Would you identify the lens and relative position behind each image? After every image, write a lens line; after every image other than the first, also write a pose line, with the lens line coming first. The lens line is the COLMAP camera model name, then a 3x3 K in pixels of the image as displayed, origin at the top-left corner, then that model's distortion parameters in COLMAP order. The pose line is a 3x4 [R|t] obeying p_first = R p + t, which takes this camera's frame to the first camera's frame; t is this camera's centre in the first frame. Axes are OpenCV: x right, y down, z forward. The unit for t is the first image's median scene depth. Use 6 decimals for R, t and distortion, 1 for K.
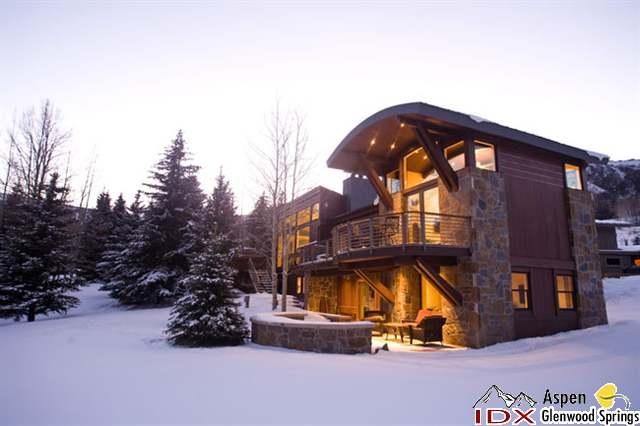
lens RADIAL K [[388.1, 0, 319.4], [0, 388.1, 216.6], [0, 0, 1]] dist [-0.031781, 0.000150]
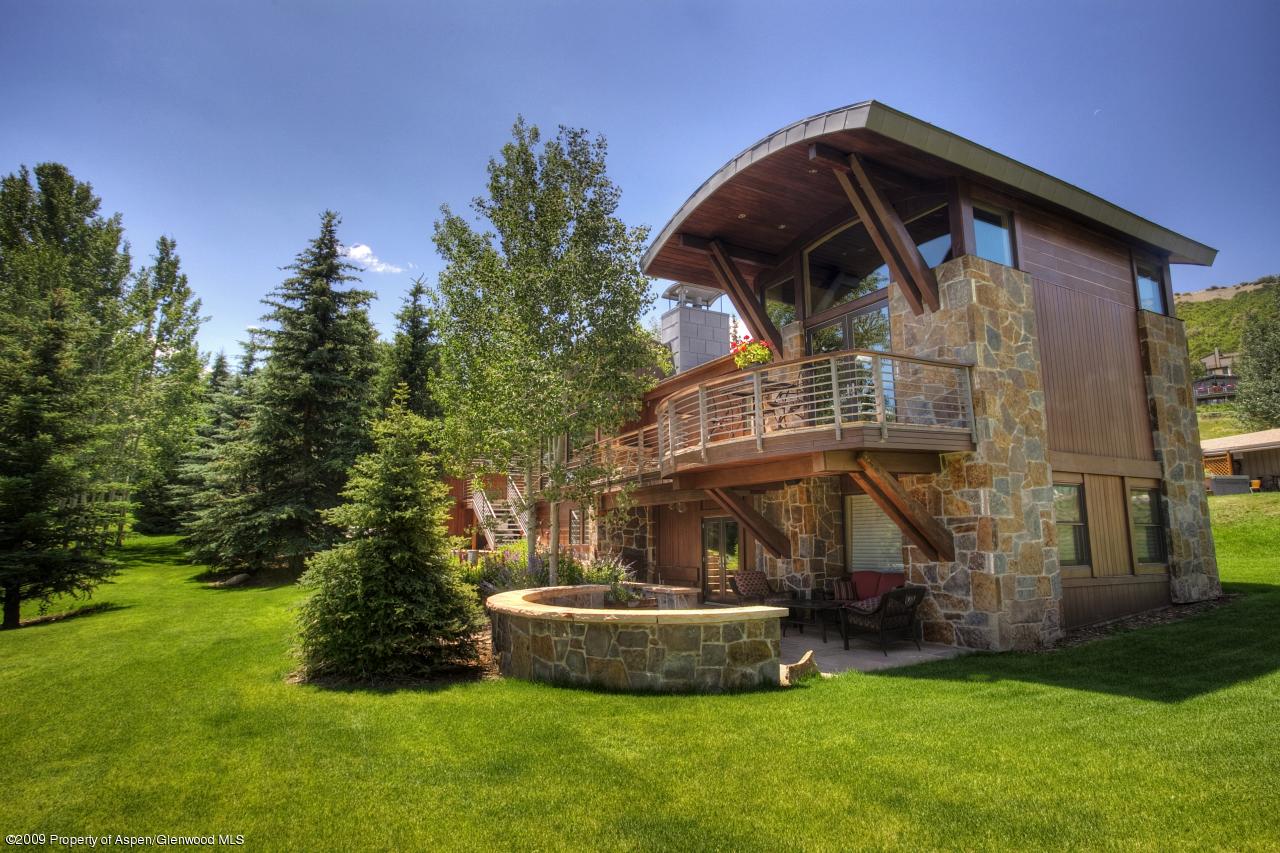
lens RADIAL K [[699.6, 0, 634.3], [0, 699.6, 427.3], [0, 0, 1]] dist [-0.040890, 0.006576]
pose [[0.998424, -0.016939, 0.053506, -0.045843], [0.015116, 0.999298, 0.034289, 0.035530], [-0.054049, -0.033426, 0.997979, 0.179124]]
